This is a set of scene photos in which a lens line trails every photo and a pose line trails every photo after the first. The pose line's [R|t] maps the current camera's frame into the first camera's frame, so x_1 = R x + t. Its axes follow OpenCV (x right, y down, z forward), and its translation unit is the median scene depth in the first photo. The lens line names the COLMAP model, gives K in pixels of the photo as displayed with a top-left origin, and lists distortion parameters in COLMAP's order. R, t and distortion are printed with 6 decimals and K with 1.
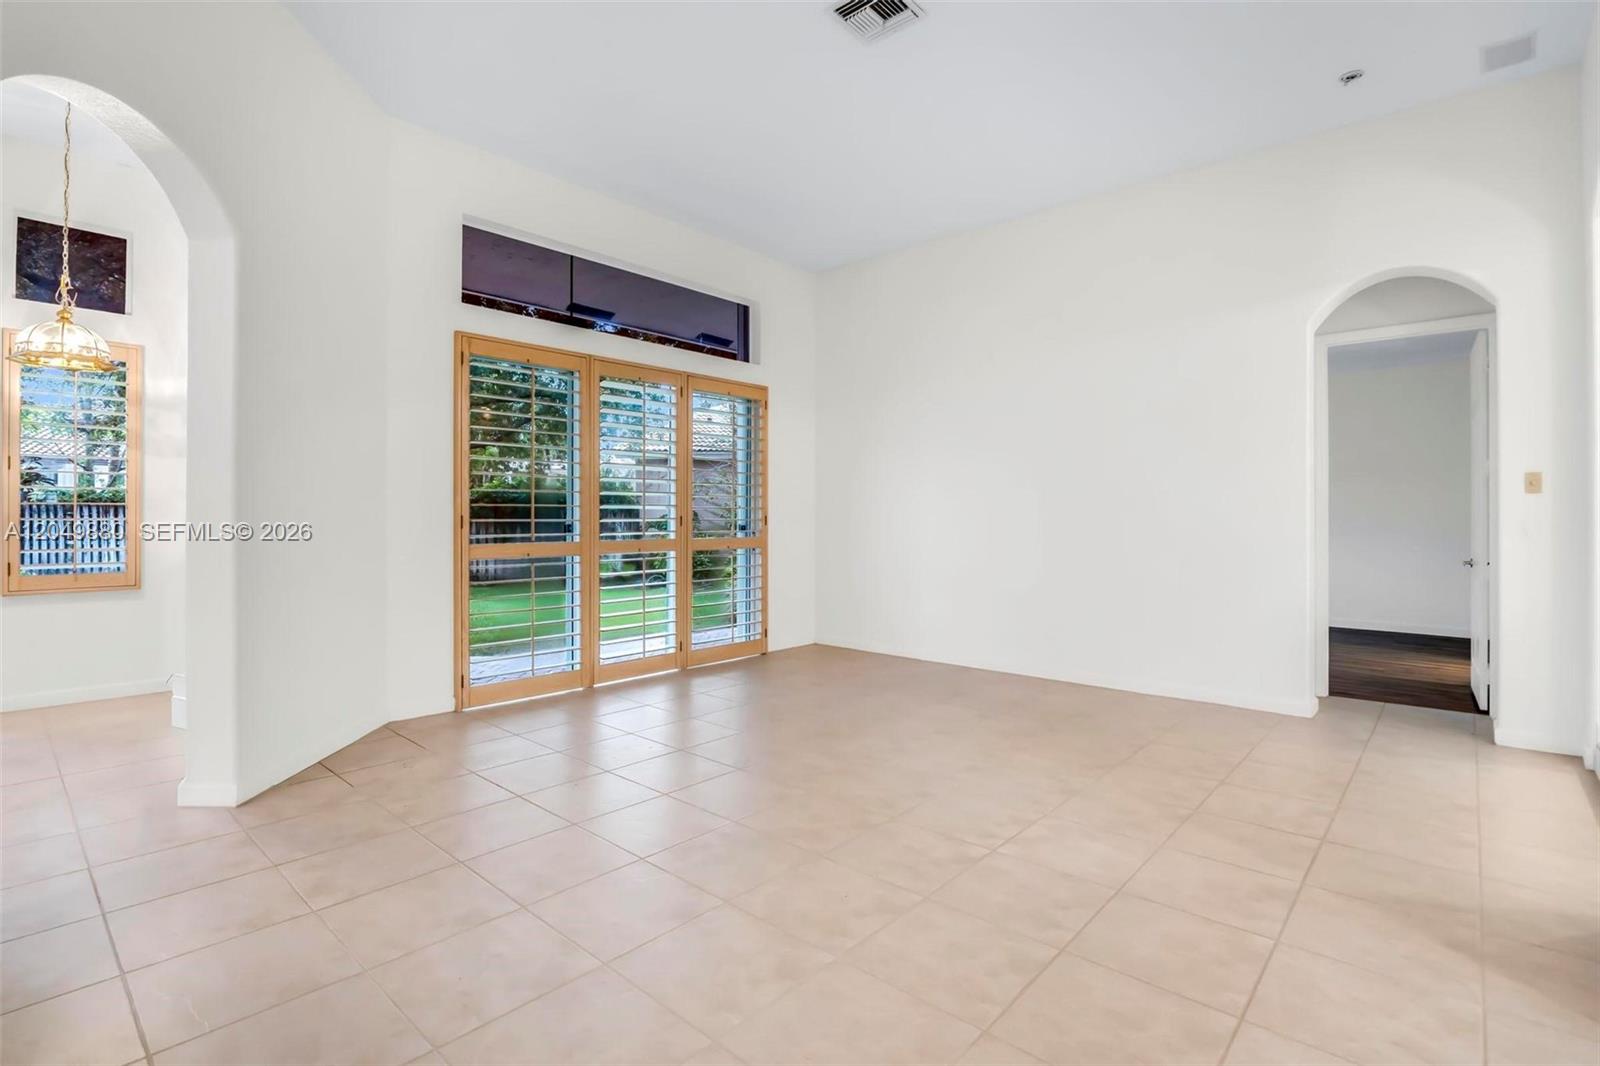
lens RADIAL K [[755.0, 0, 794.0], [0, 755.0, 519.1], [0, 0, 1]] dist [-0.021888, 0.001996]
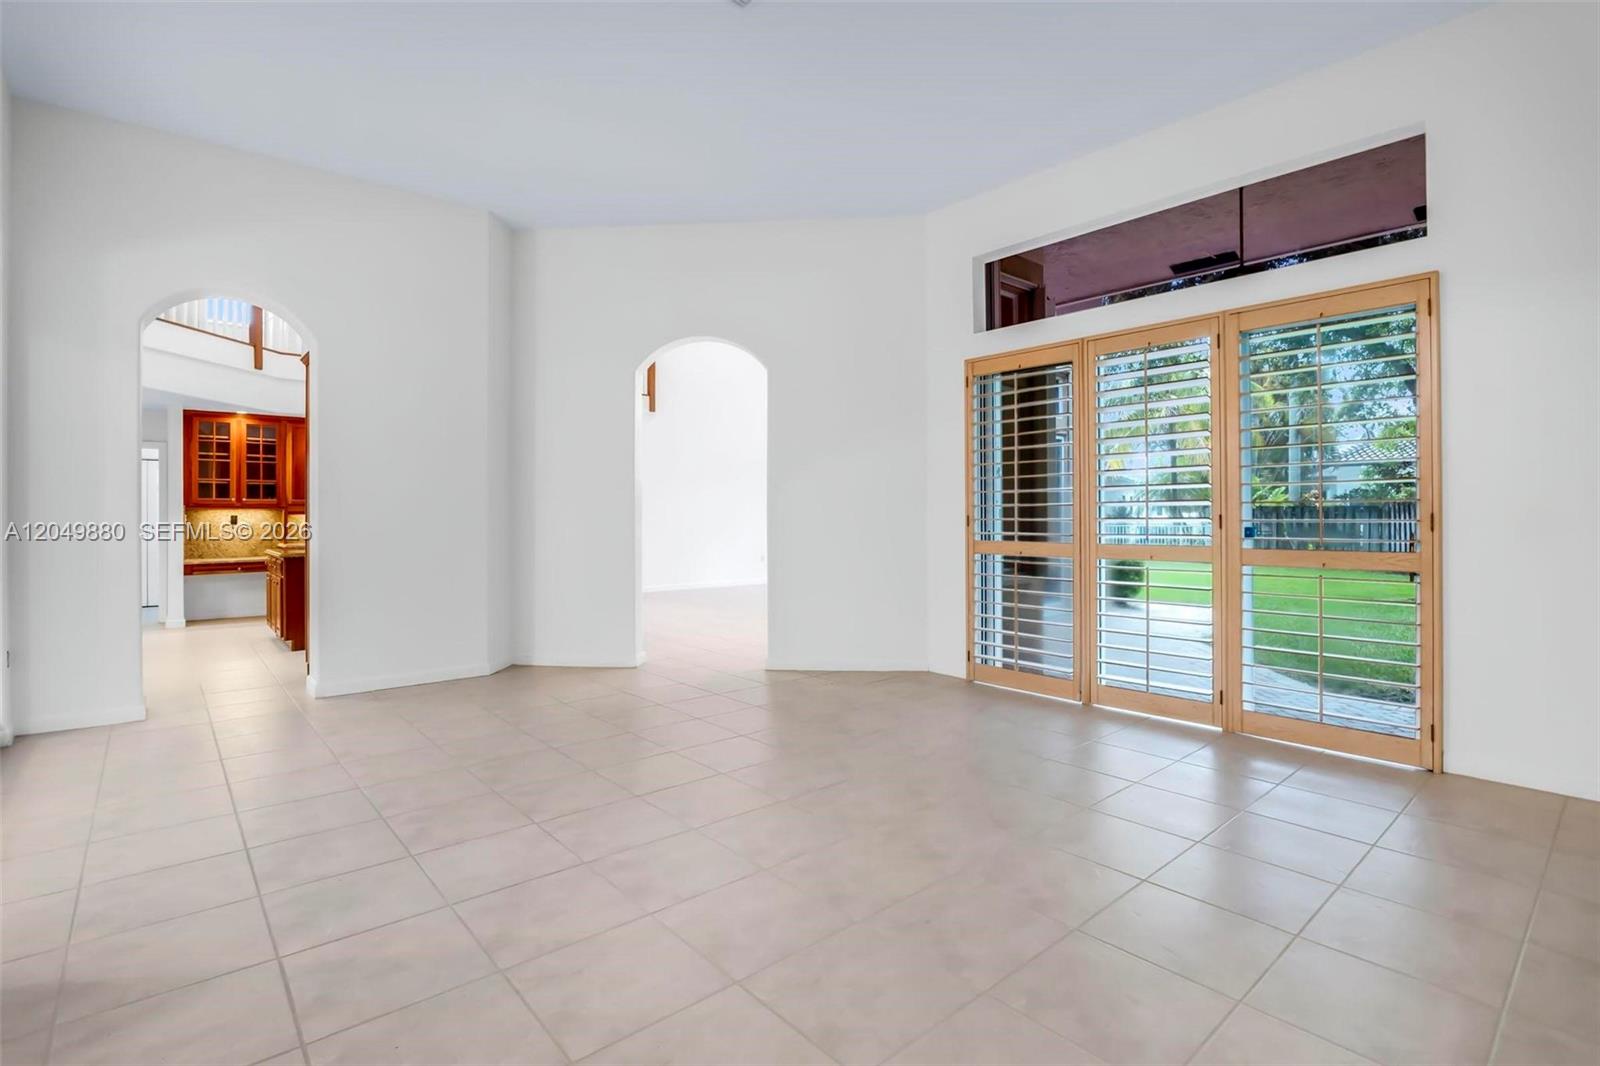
lens RADIAL K [[755.0, 0, 816.5], [0, 755.0, 511.6], [0, 0, 1]] dist [-0.021888, 0.001996]
pose [[-0.100600, -0.005693, -0.994911, 0.699745], [-0.002432, 0.999982, -0.005476, -0.002831], [0.994924, 0.001869, -0.100612, 0.810563]]
